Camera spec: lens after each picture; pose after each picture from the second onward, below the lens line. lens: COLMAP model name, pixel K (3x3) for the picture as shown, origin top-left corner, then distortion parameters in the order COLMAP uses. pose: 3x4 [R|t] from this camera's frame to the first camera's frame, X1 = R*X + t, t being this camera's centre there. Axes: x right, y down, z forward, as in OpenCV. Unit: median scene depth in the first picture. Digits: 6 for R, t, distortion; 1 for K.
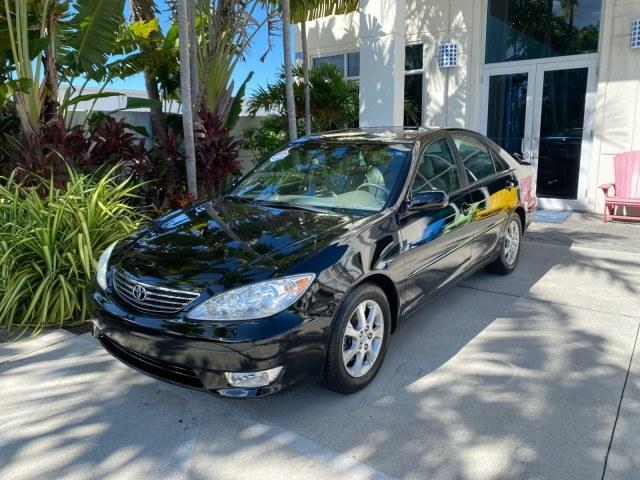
lens RADIAL K [[496.1, 0, 318.8], [0, 496.1, 240.3], [0, 0, 1]] dist [0.022313, -0.021596]
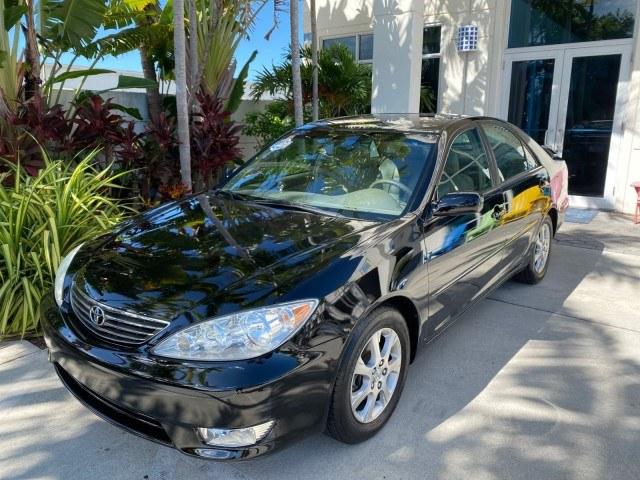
lens RADIAL K [[496.1, 0, 319.7], [0, 496.1, 236.3], [0, 0, 1]] dist [0.022313, -0.021596]
pose [[0.999687, 0.023522, -0.008483, -0.000514], [-0.023367, 0.999566, 0.017936, -0.016680], [0.008902, -0.017732, 0.999803, 0.078987]]
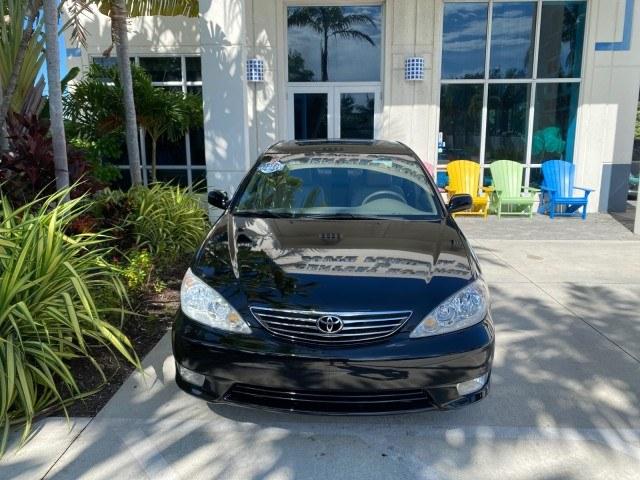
lens RADIAL K [[496.1, 0, 320.8], [0, 496.1, 245.2], [0, 0, 1]] dist [0.022313, -0.021596]
pose [[0.817518, -0.102459, 0.566715, -0.321282], [0.111123, 0.993618, 0.019339, -0.018876], [-0.565080, 0.047165, 0.823687, 0.109953]]
